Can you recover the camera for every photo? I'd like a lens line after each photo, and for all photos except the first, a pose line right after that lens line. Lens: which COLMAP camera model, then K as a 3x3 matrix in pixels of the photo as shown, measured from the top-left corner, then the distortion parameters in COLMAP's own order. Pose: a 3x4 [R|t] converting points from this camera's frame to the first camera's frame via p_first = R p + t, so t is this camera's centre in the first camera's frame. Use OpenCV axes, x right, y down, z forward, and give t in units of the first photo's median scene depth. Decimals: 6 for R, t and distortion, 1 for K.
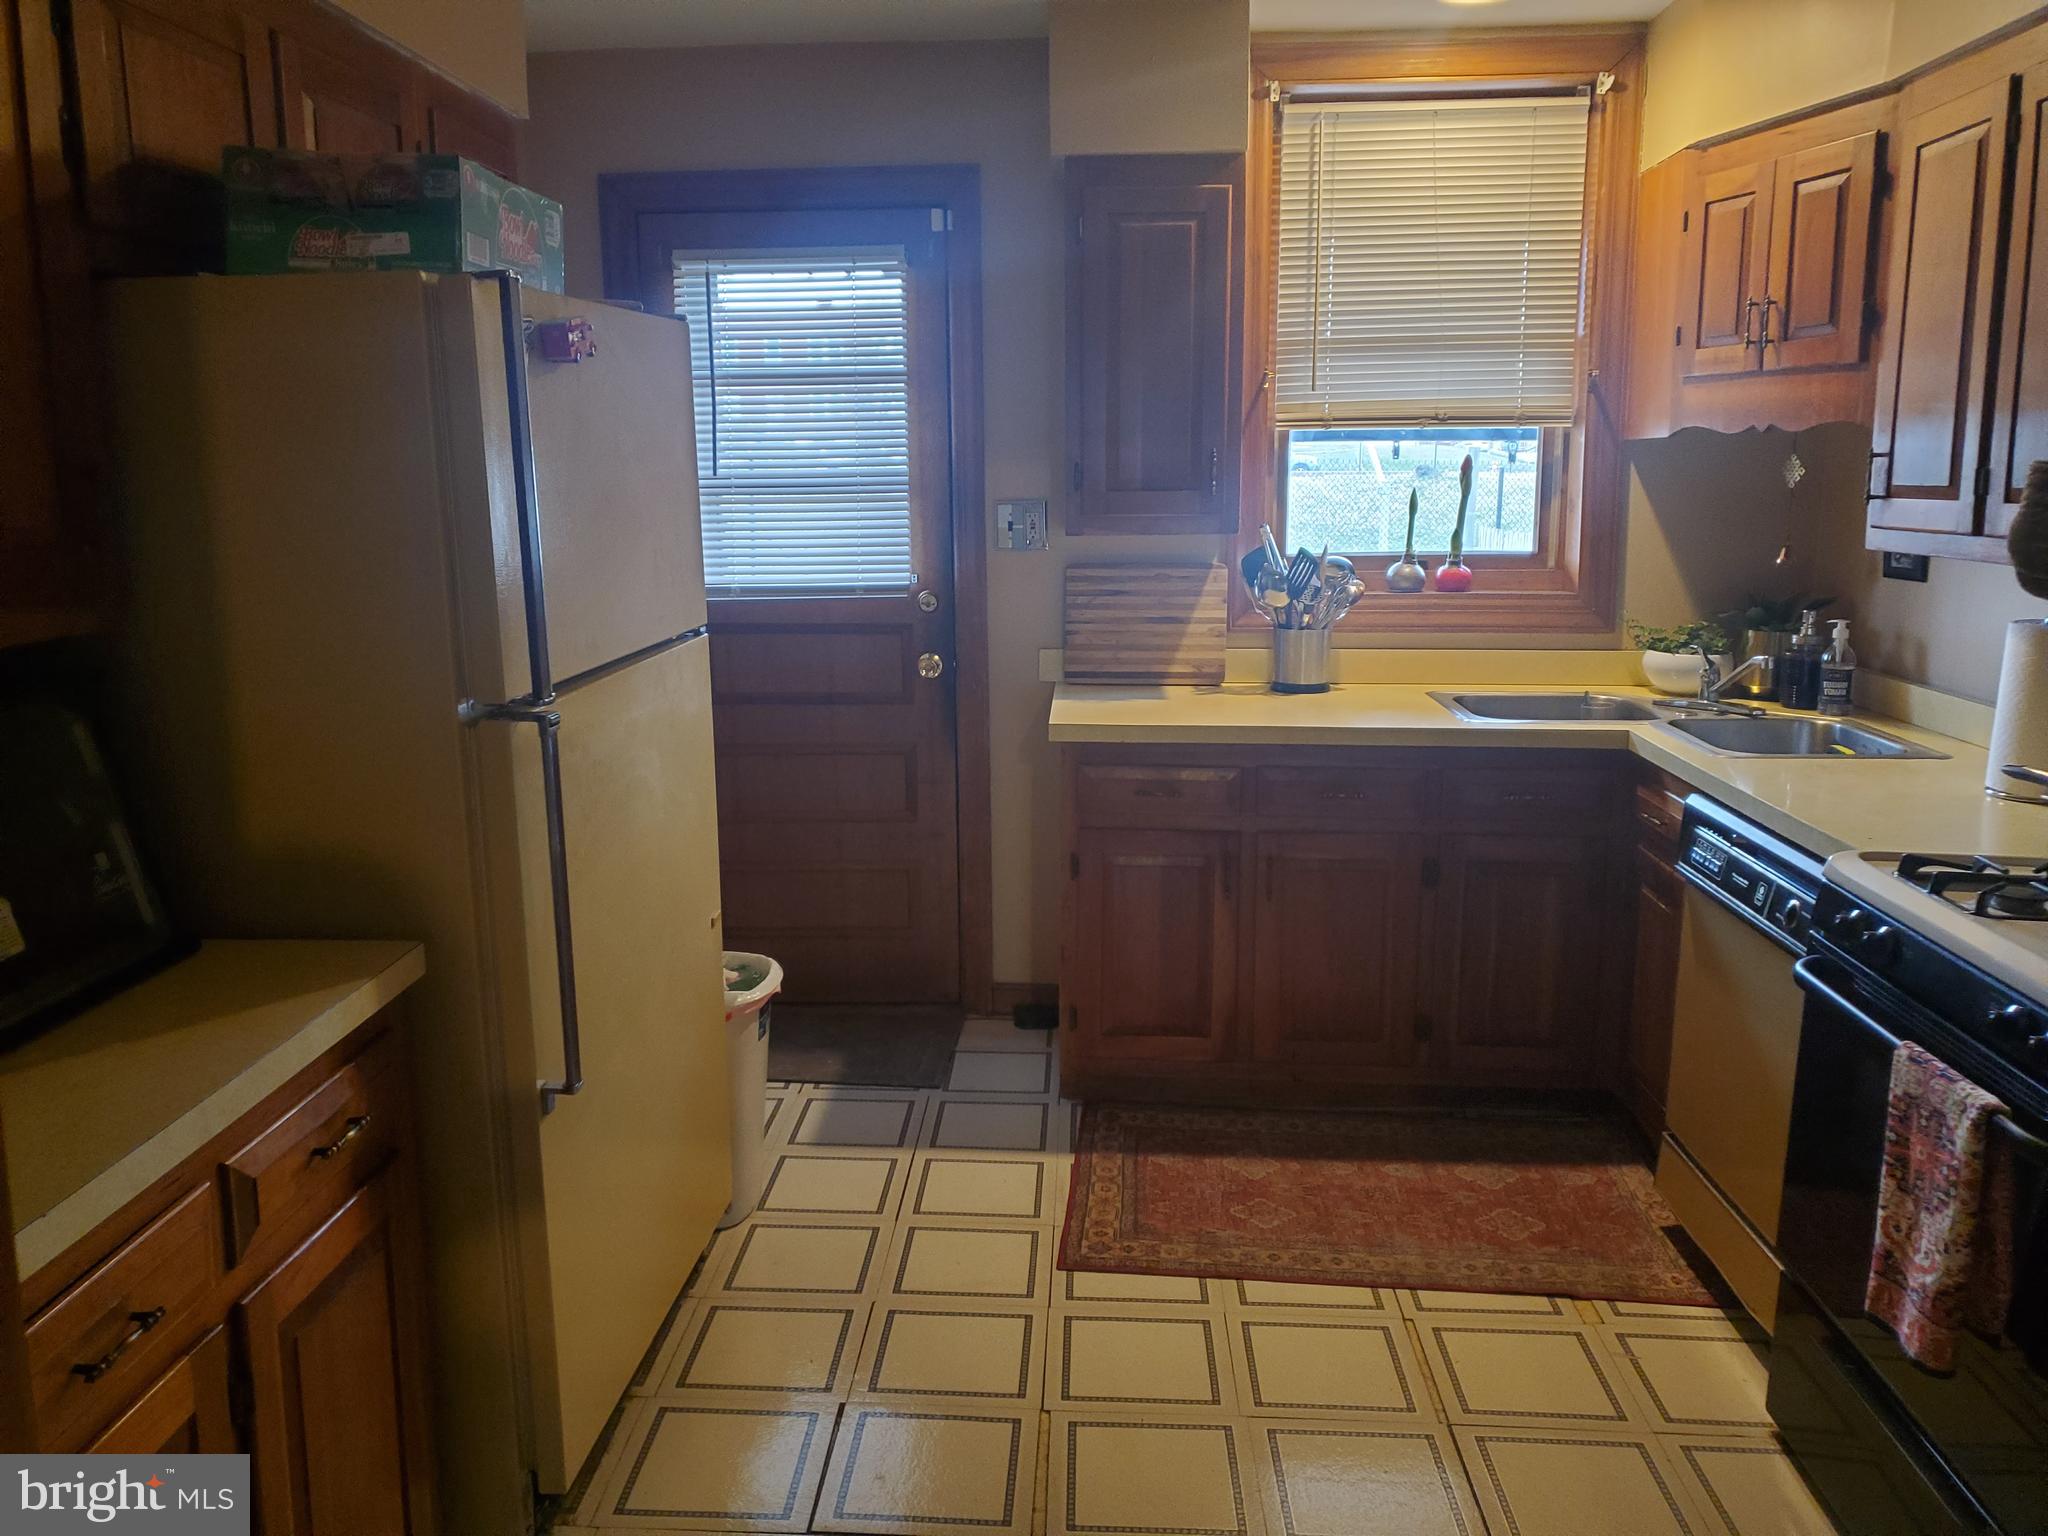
lens RADIAL K [[1573.0, 0, 1002.3], [0, 1573.0, 745.9], [0, 0, 1]] dist [0.024655, -0.017275]
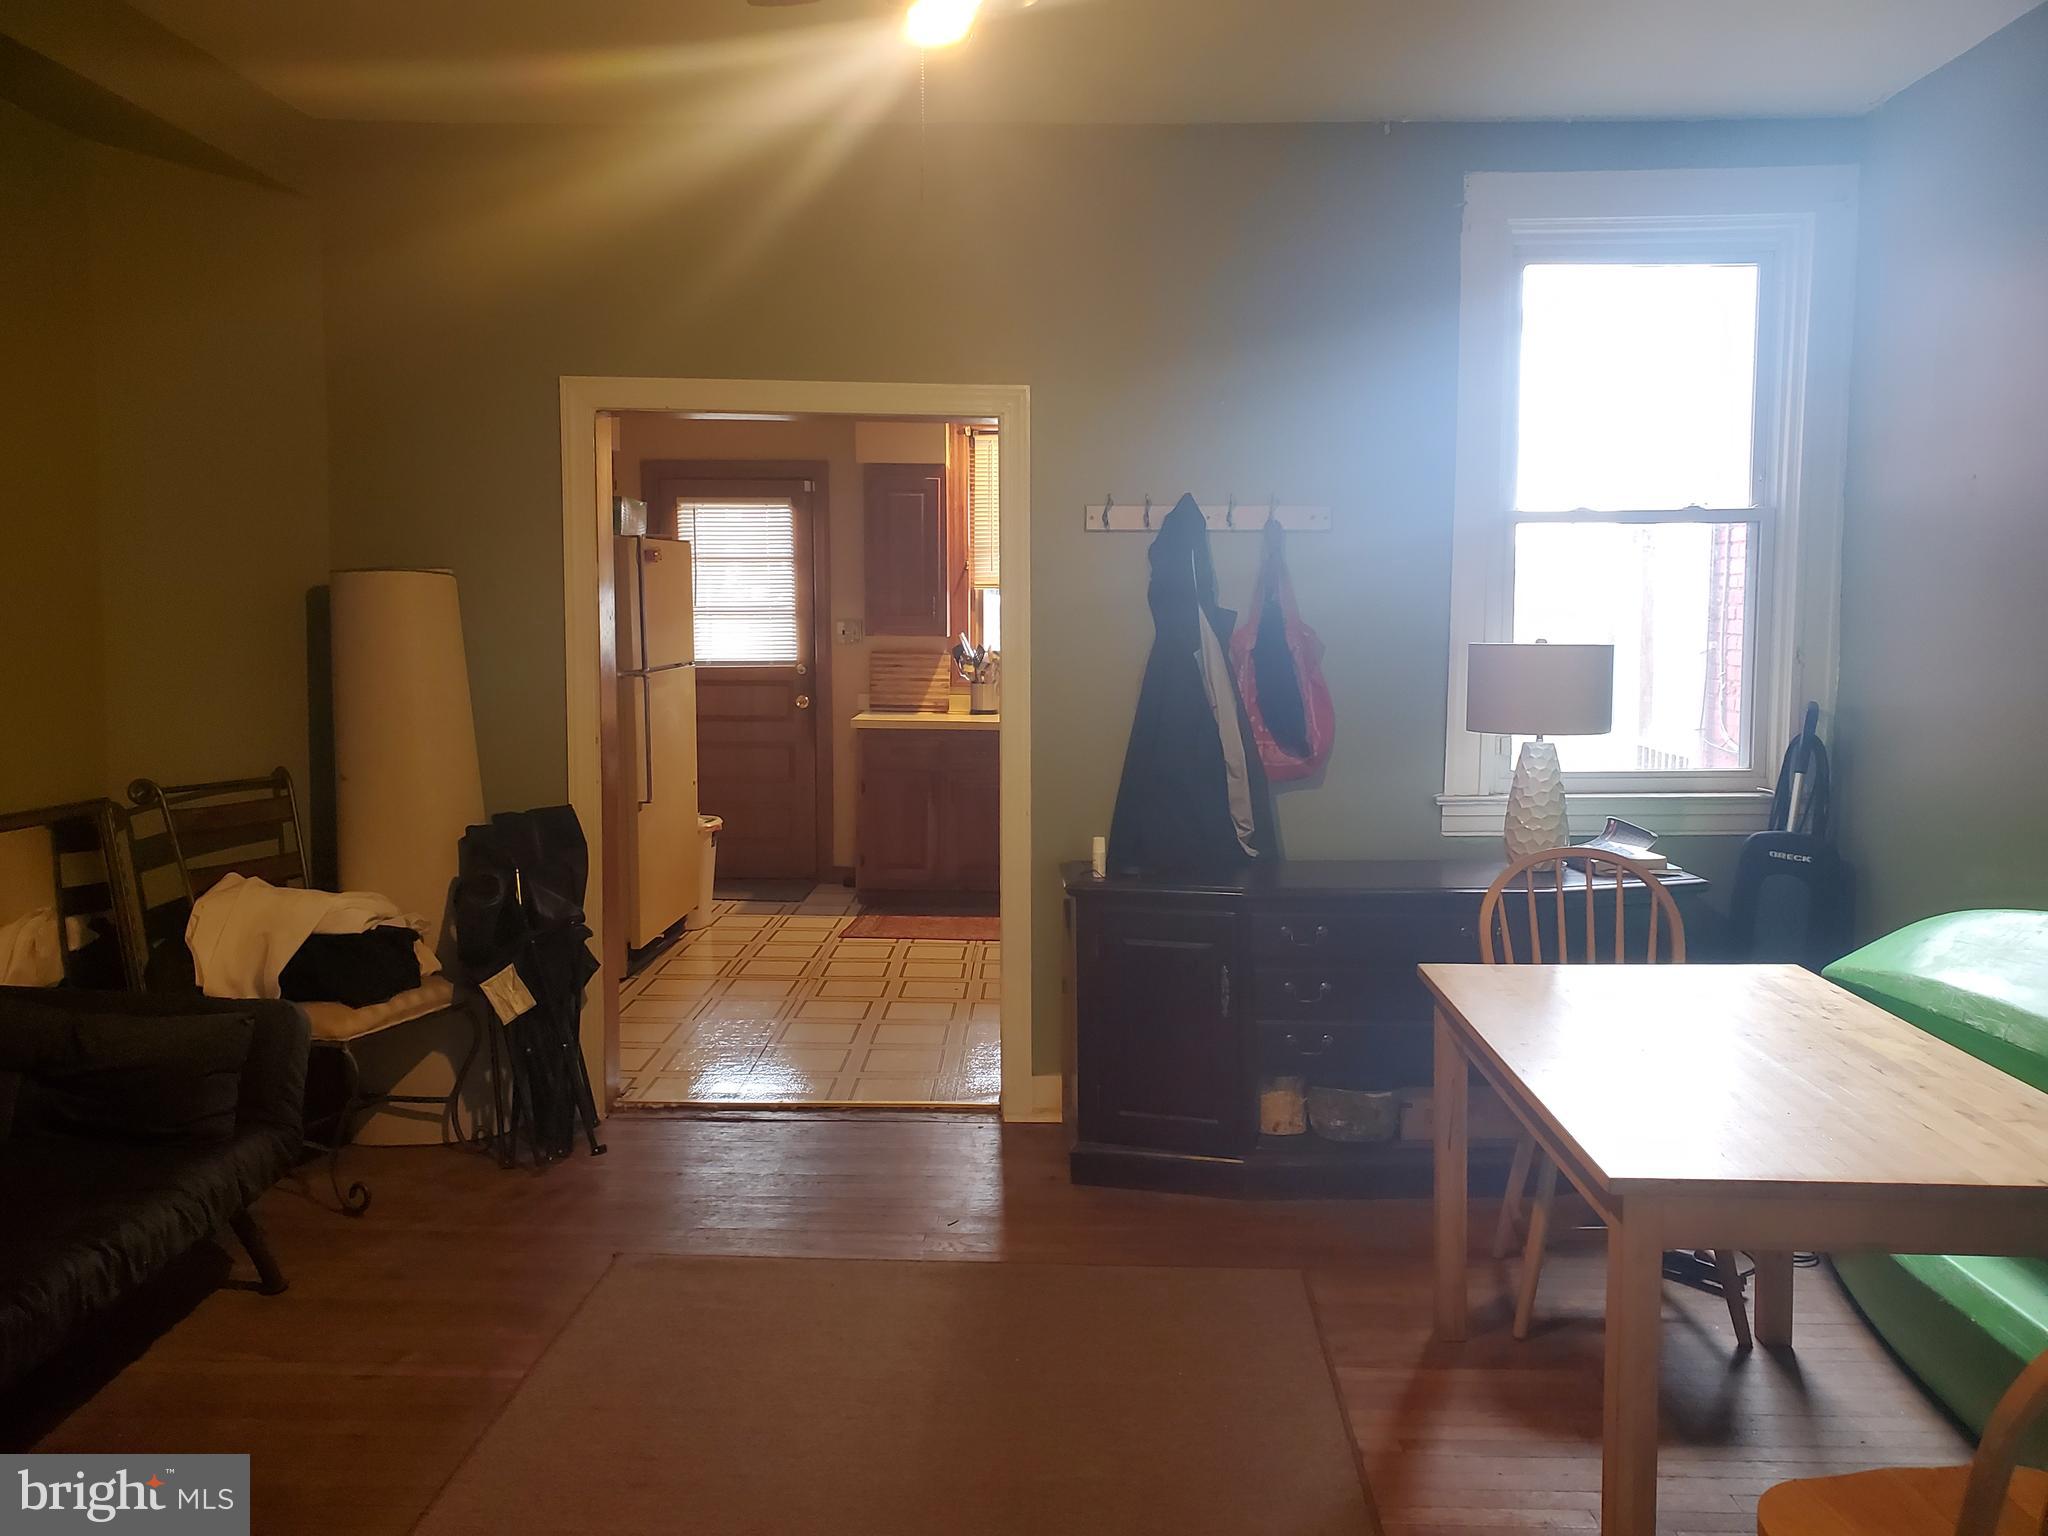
lens RADIAL K [[1573.0, 0, 1040.9], [0, 1573.0, 746.2], [0, 0, 1]] dist [0.024655, -0.017275]
pose [[0.998707, 0.011178, 0.049596, 0.184268], [-0.006537, 0.995667, -0.092762, 0.219892], [-0.050418, 0.092318, 0.994452, -1.160103]]
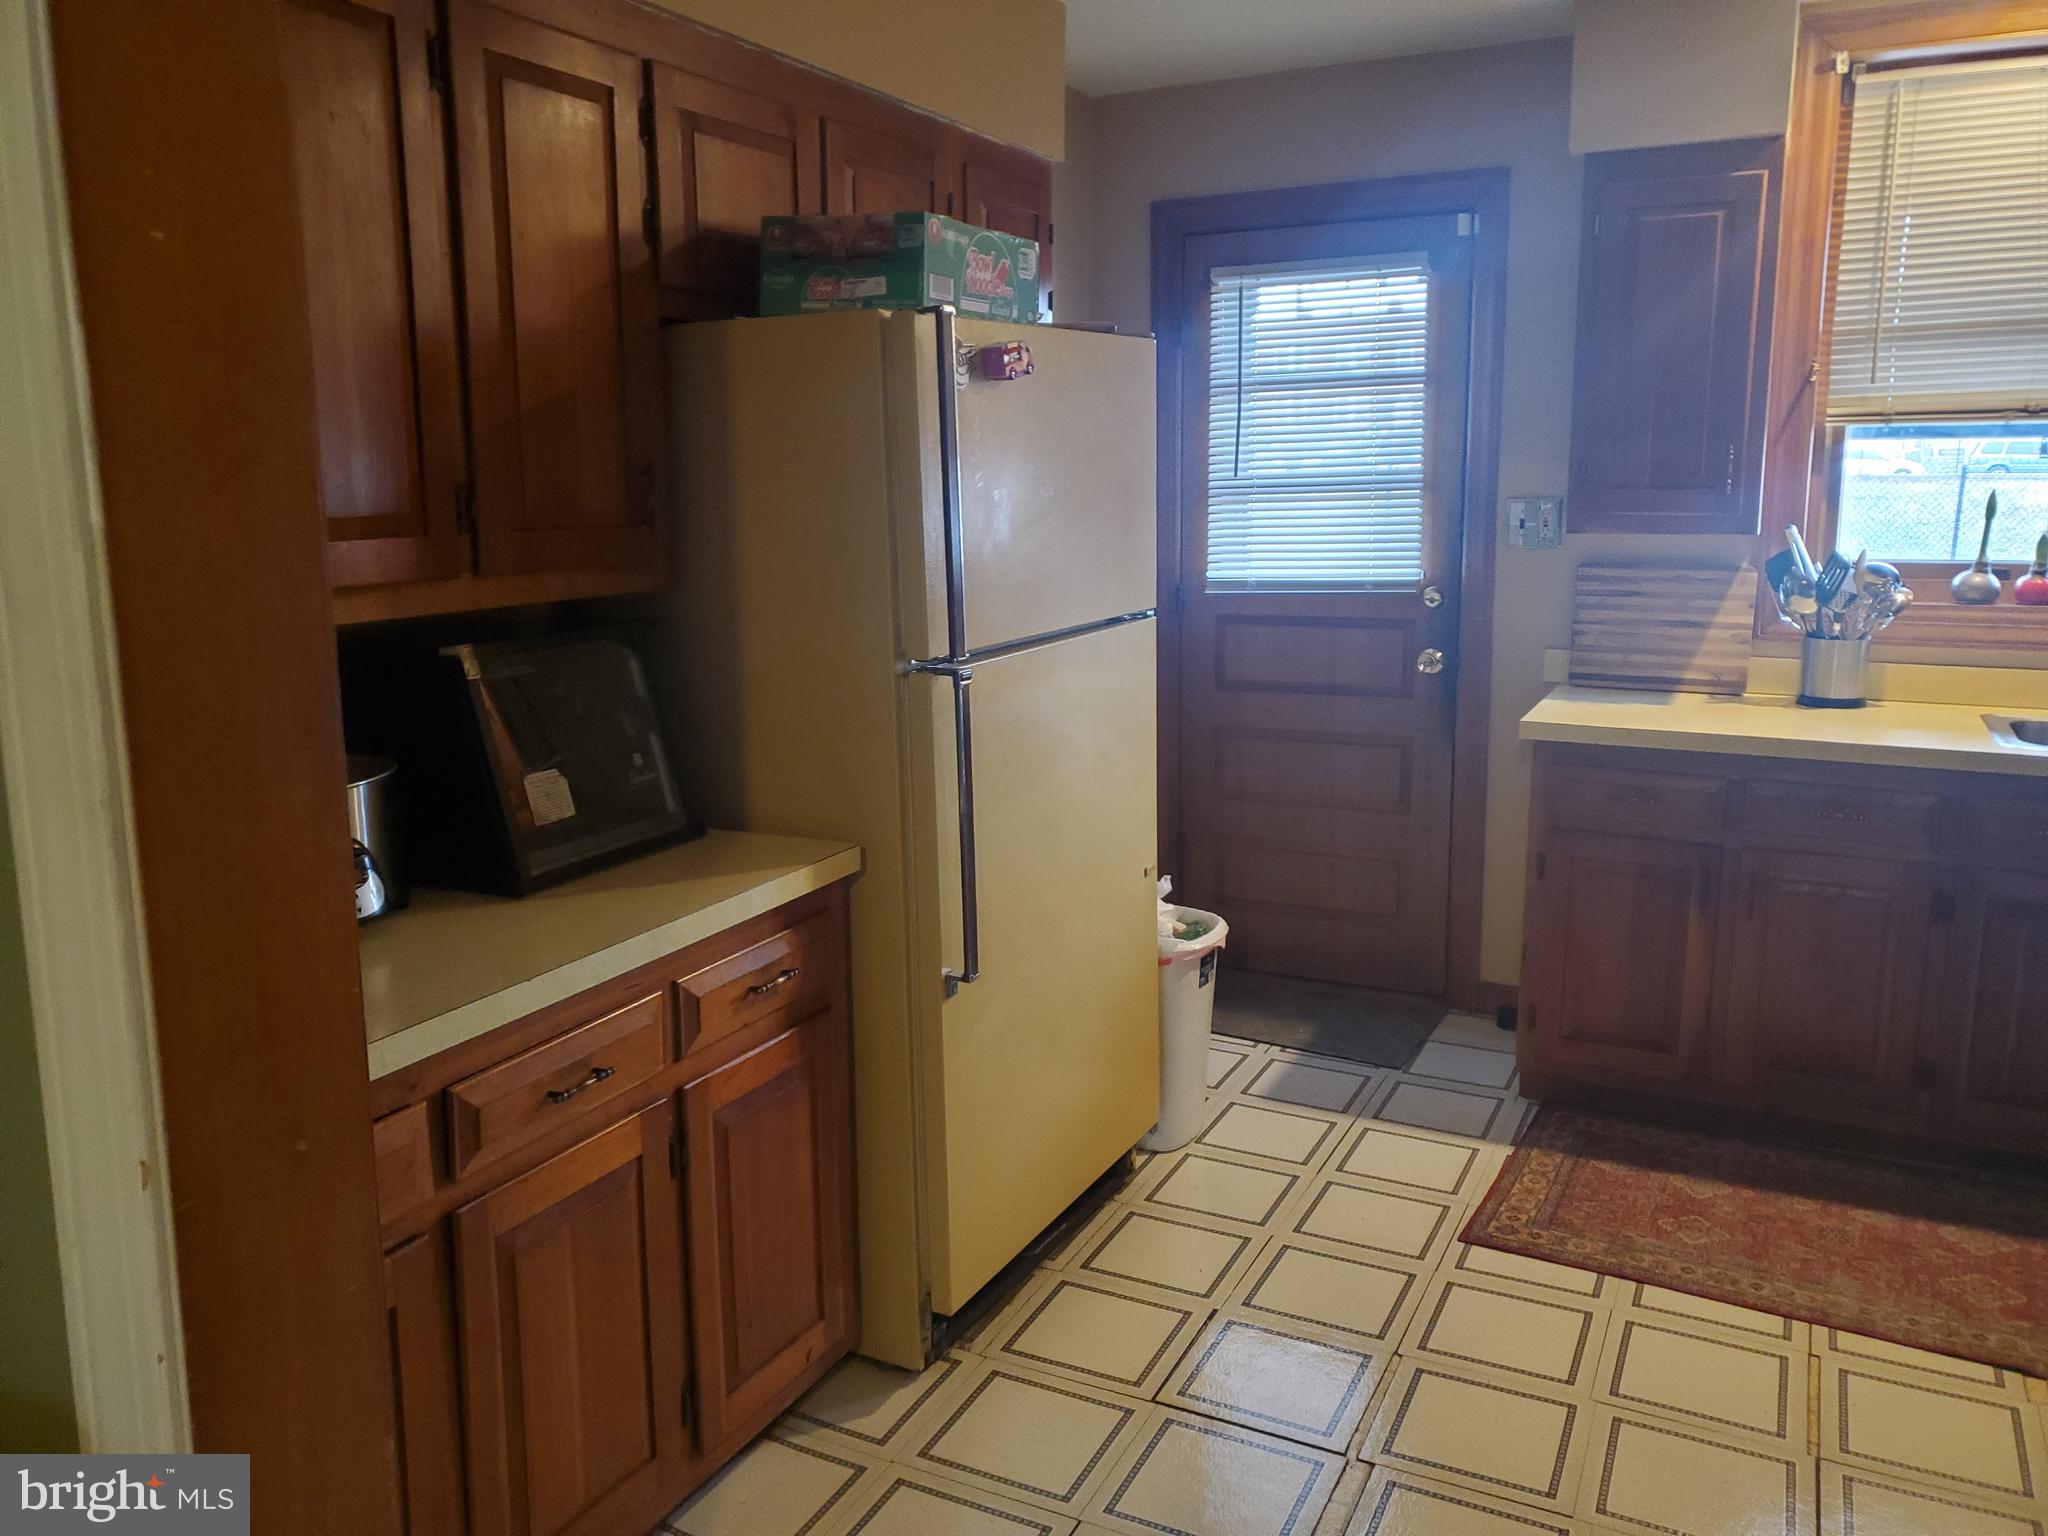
lens RADIAL K [[1573.0, 0, 1024.0], [0, 1573.0, 771.8], [0, 0, 1]] dist [0.024655, -0.017275]
pose [[0.921761, 0.071870, -0.381041, 0.123305], [-0.066728, 0.997414, 0.026709, 0.012691], [0.381975, 0.000807, 0.924172, -0.057551]]
